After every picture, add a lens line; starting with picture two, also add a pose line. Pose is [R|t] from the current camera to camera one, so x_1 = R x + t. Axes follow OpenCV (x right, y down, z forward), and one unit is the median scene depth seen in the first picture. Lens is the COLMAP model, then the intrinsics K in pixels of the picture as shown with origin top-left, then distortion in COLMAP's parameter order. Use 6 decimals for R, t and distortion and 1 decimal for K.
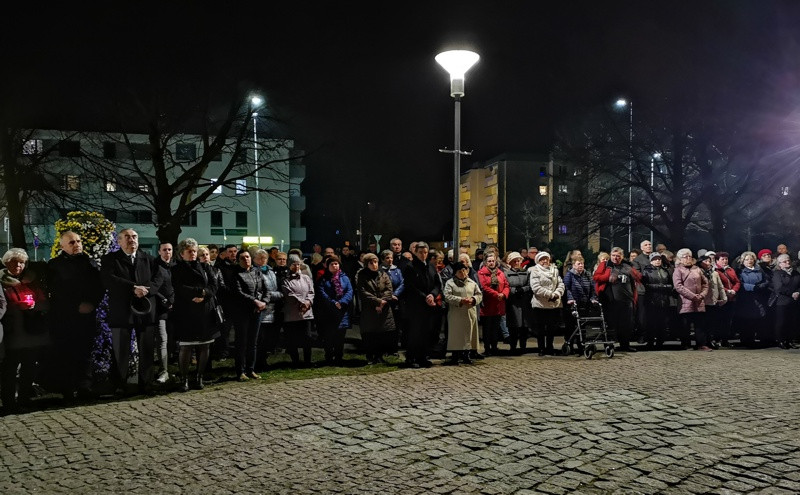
lens RADIAL K [[671.7, 0, 409.9], [0, 671.7, 274.8], [0, 0, 1]] dist [0.057556, -0.043200]
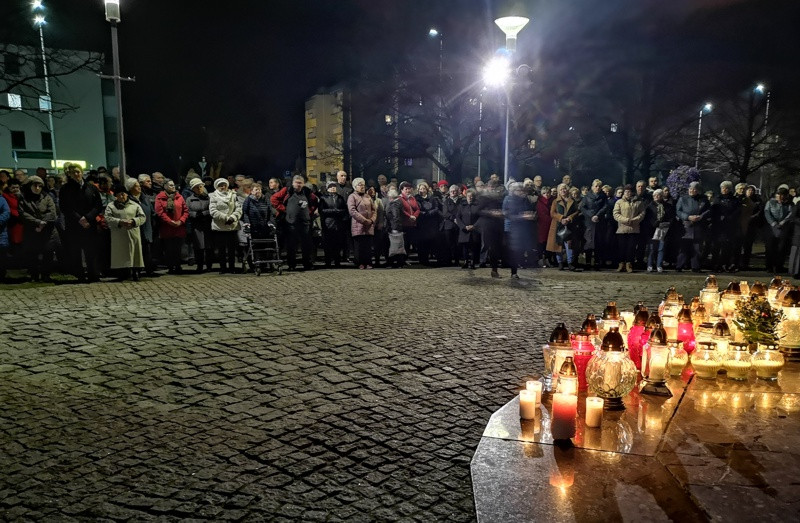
lens RADIAL K [[678.4, 0, 405.1], [0, 678.4, 307.9], [0, 0, 1]] dist [0.050100, -0.035864]
pose [[0.981157, -0.021272, 0.192038, 0.262832], [-0.007168, 0.989229, 0.146199, 0.009173], [-0.193080, -0.144821, 0.970437, -0.144952]]
